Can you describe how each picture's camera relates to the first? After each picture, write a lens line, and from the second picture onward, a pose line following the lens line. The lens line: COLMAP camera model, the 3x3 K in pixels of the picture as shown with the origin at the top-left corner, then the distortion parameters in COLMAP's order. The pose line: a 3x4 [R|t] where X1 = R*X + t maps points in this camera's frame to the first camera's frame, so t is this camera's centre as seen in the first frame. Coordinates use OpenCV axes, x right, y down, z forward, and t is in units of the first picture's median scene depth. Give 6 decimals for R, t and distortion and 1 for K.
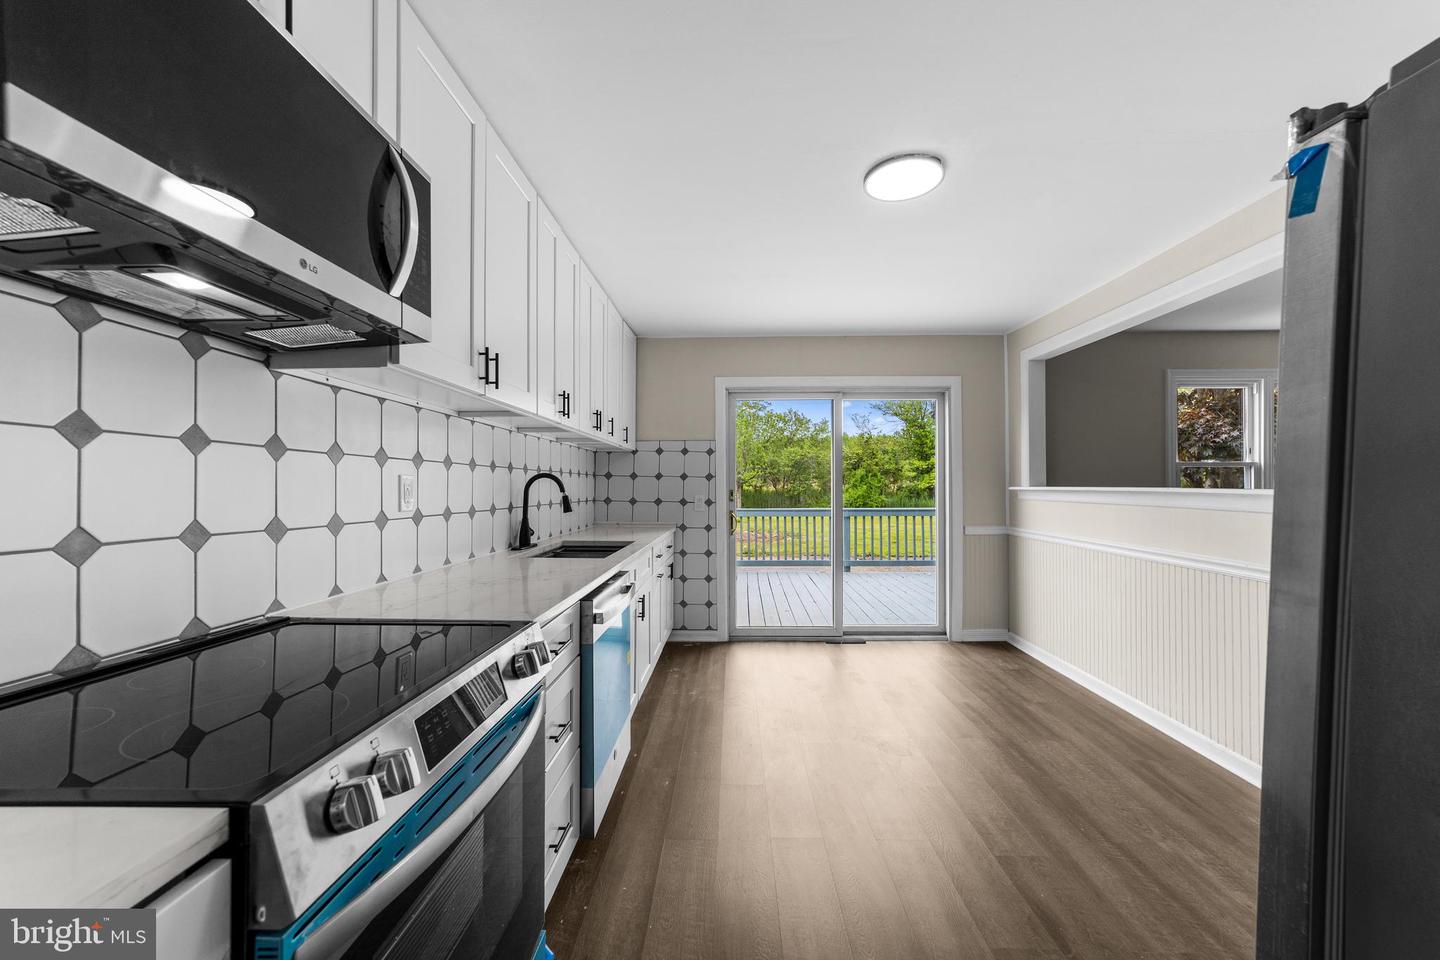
lens RADIAL K [[551.6, 0, 716.9], [0, 551.6, 485.2], [0, 0, 1]] dist [-0.000075, 0.000111]
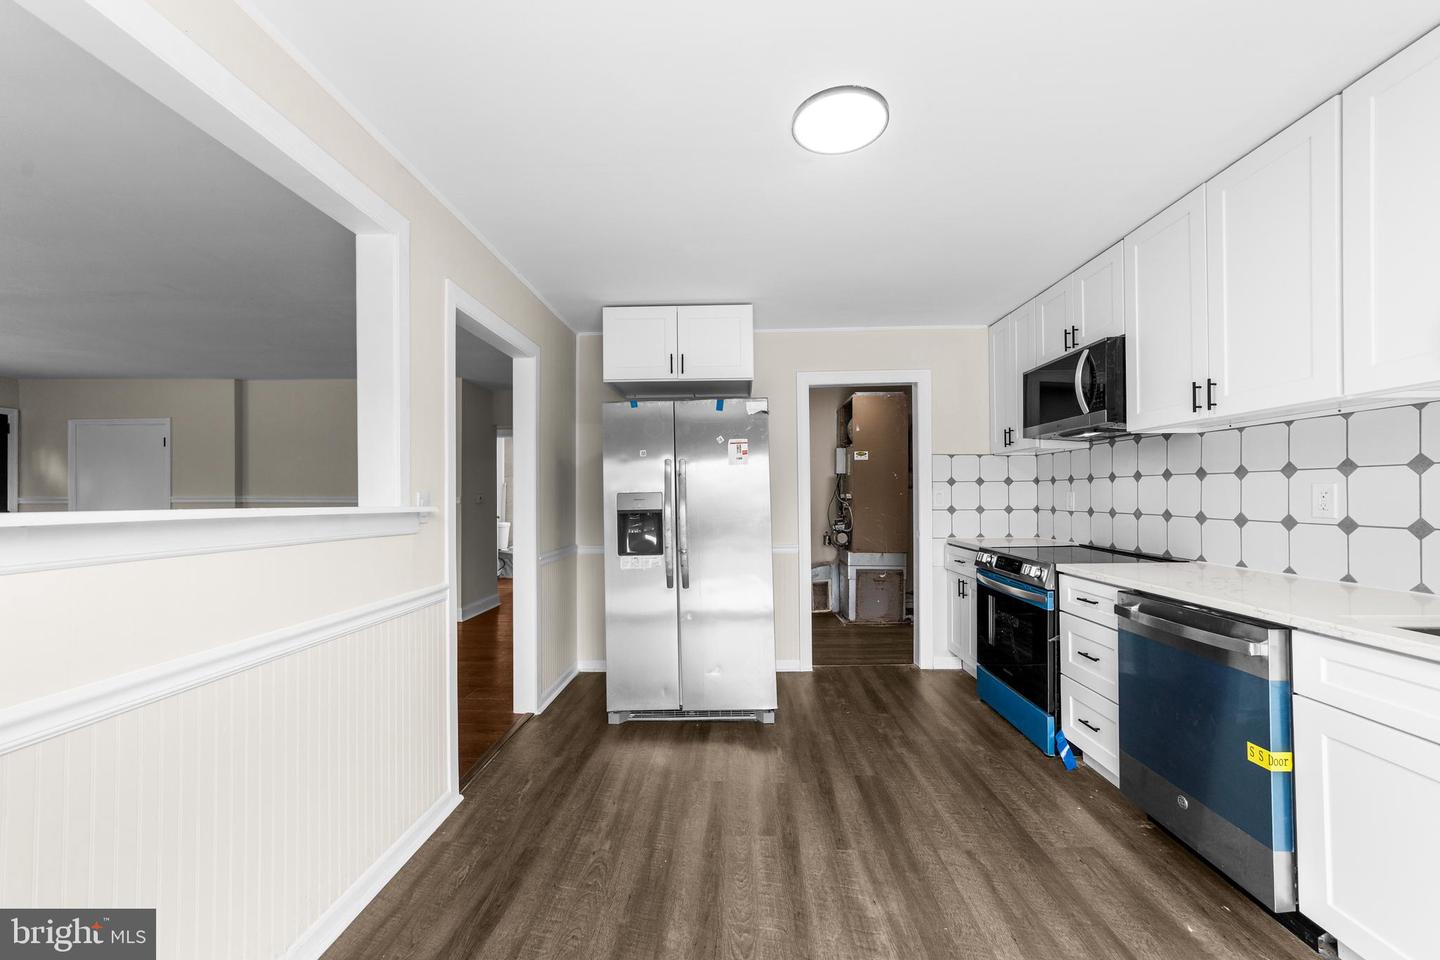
lens RADIAL K [[556.8, 0, 720.3], [0, 556.8, 497.2], [0, 0, 1]] dist [-0.006658, 0.000172]
pose [[-0.999948, 0.010246, -0.000080, 0.530016], [0.010246, 0.999941, -0.003488, 0.001464], [0.000044, -0.003488, -0.999994, 1.847866]]
